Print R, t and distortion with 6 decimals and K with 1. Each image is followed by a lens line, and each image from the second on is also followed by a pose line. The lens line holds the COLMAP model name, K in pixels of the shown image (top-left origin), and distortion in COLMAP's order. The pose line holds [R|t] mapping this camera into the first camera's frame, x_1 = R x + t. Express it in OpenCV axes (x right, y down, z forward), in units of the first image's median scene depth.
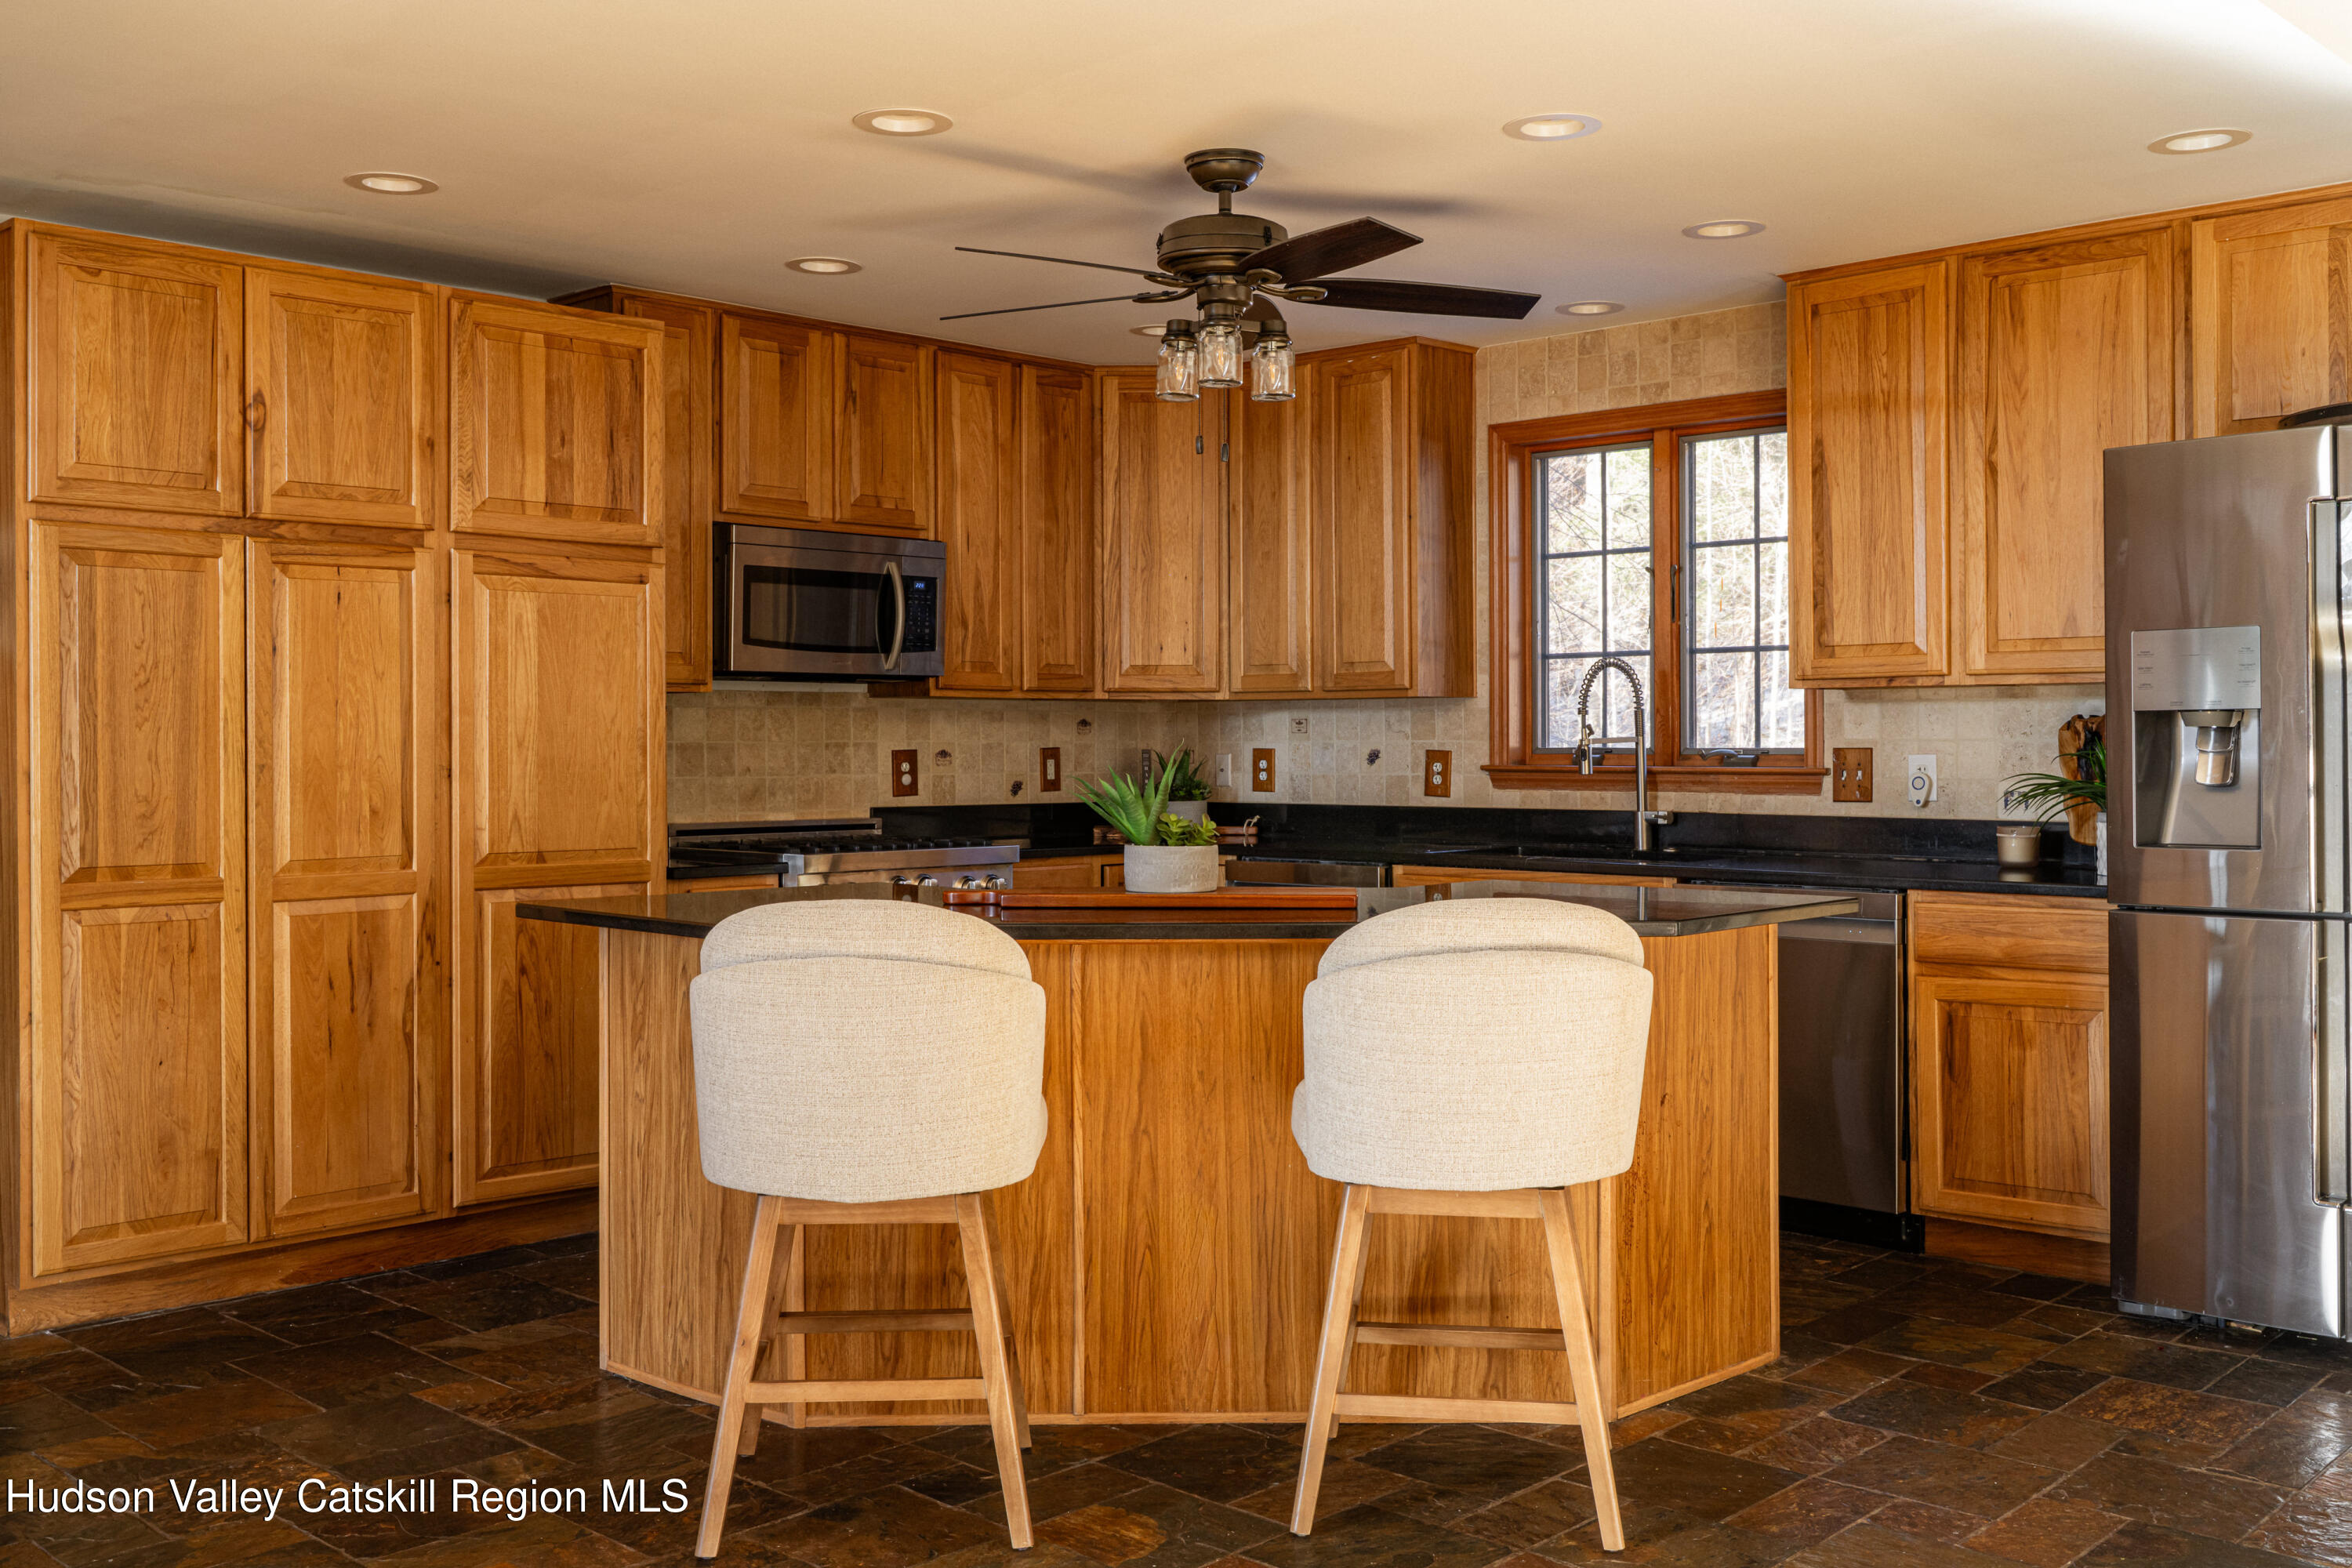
lens RADIAL K [[2203.8, 0, 1175.0], [0, 2203.8, 765.8], [0, 0, 1]] dist [0.008733, 0.000000]
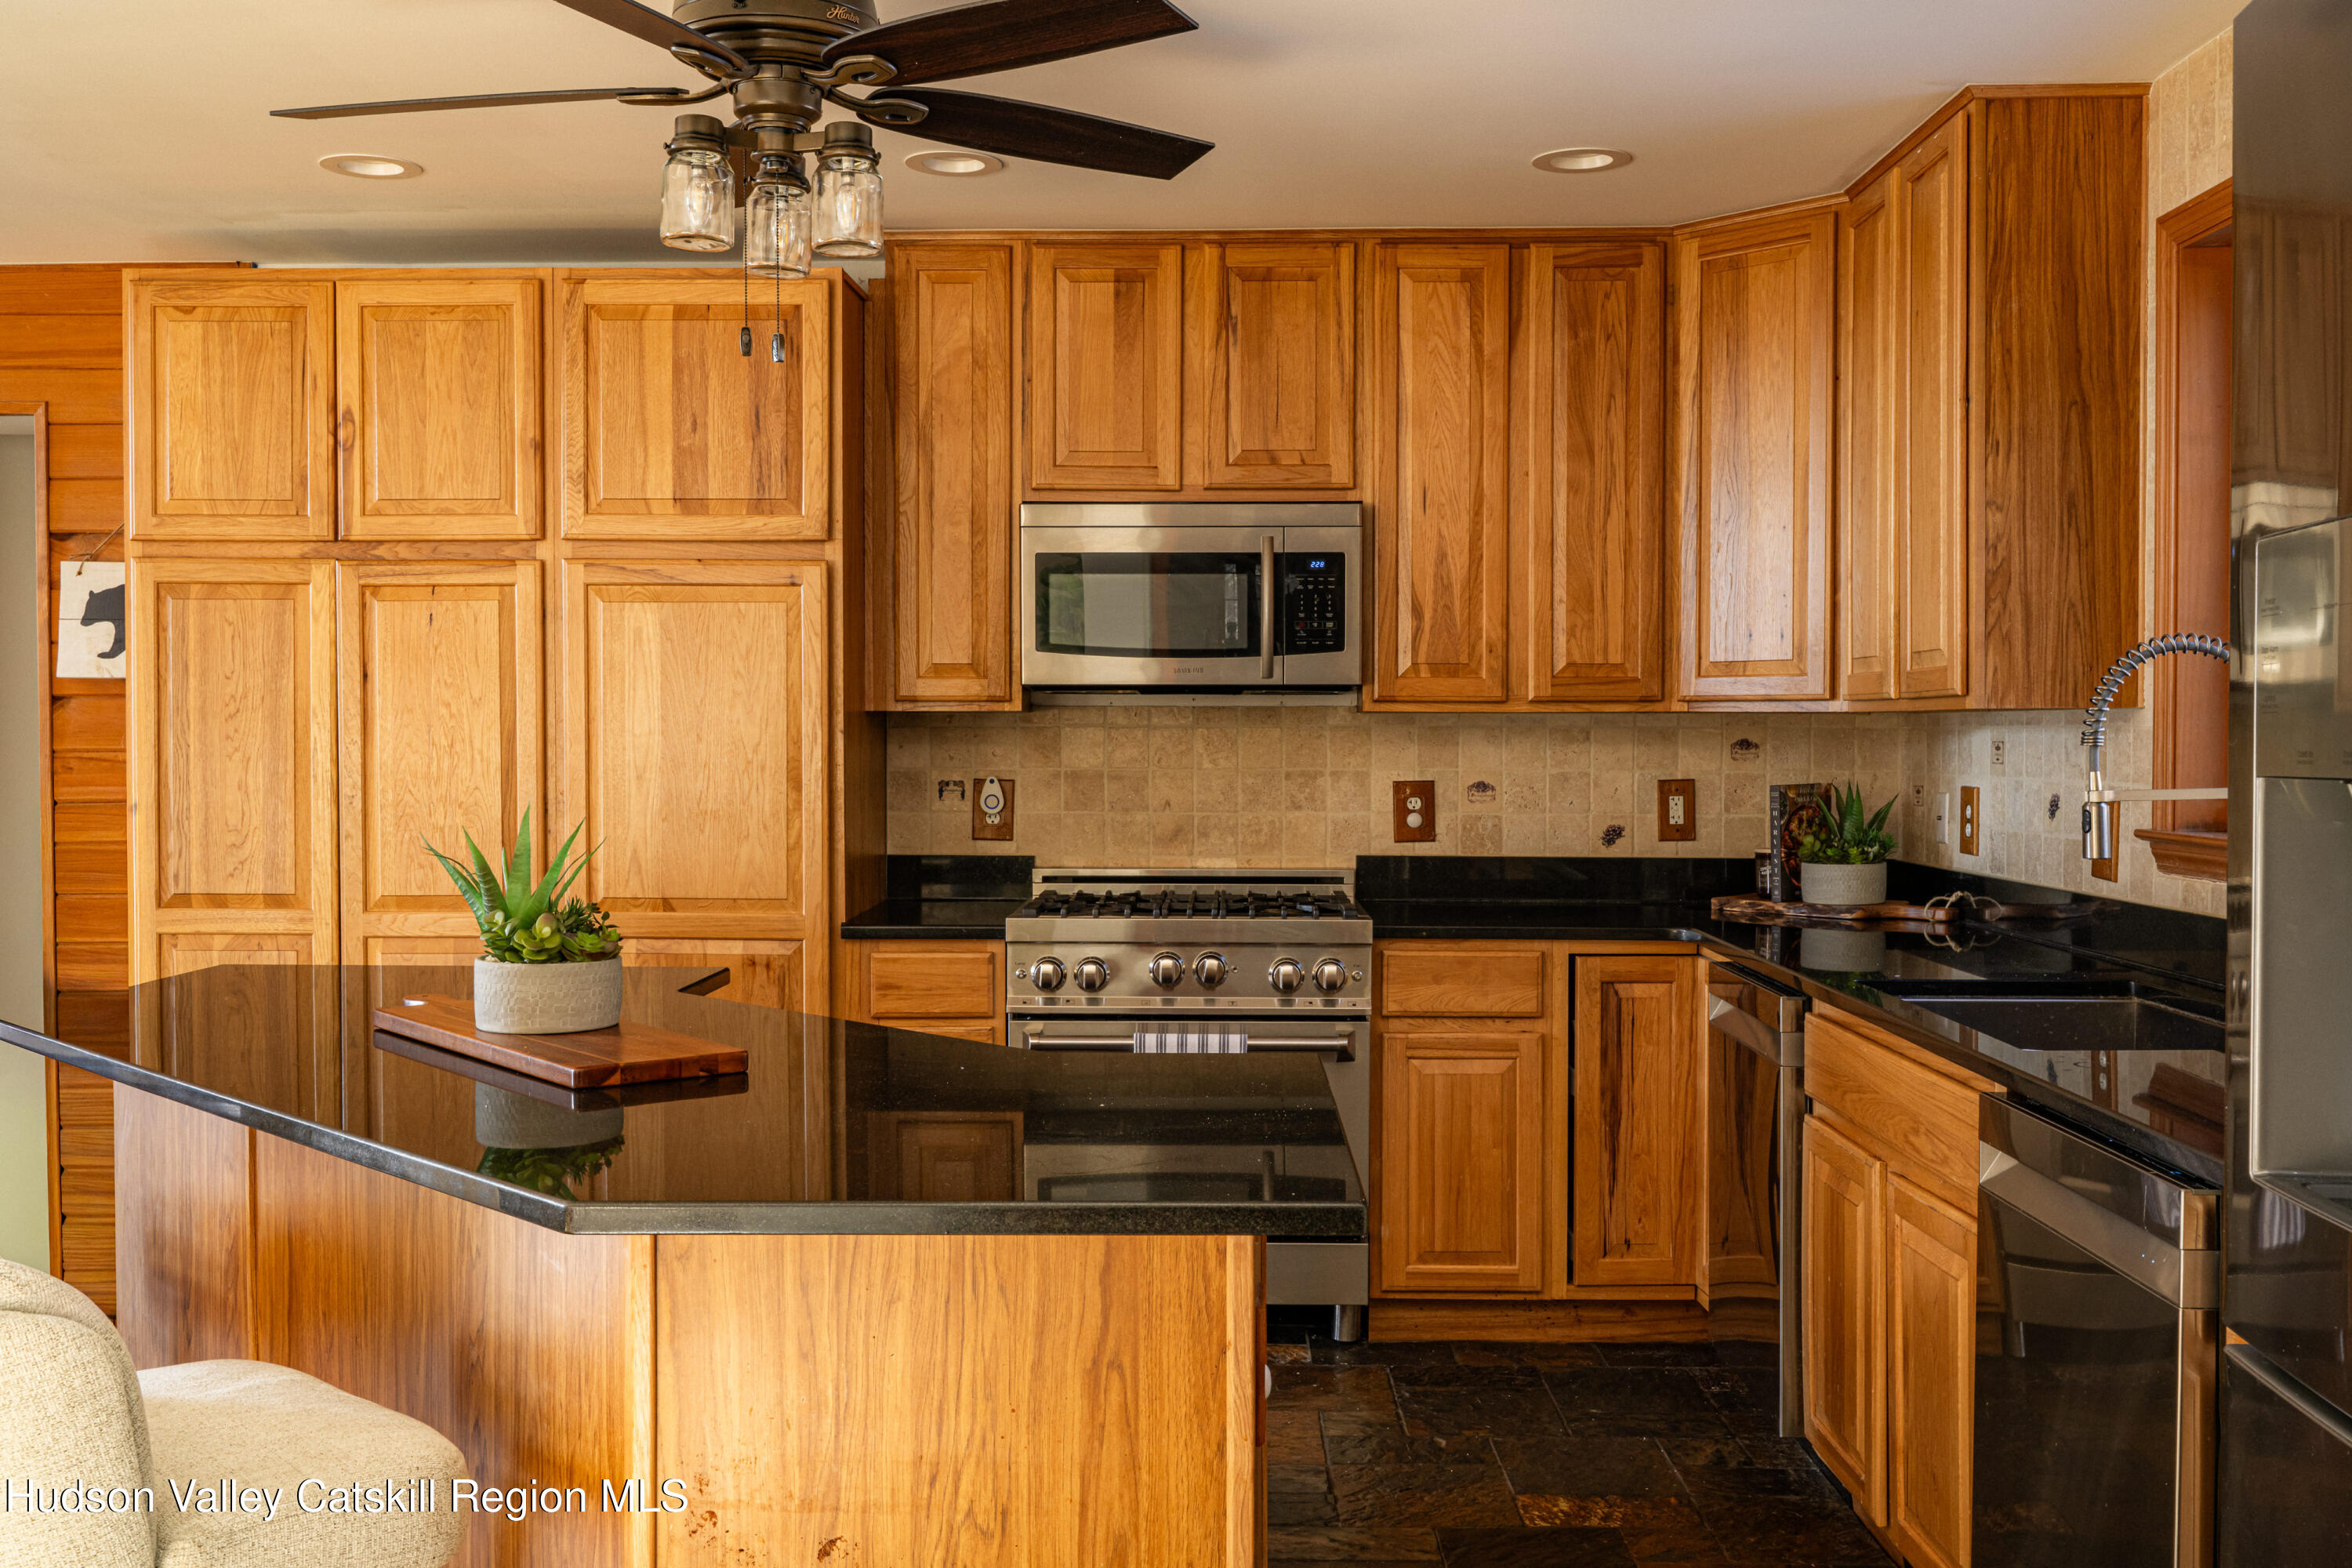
lens RADIAL K [[2203.8, 0, 1175.6], [0, 2203.8, 792.0], [0, 0, 1]] dist [0.008733, 0.000000]
pose [[0.675005, 0.023204, -0.737448, 0.493688], [-0.010884, 0.999710, 0.021495, -0.024337], [0.737733, -0.006483, 0.675062, 0.557091]]
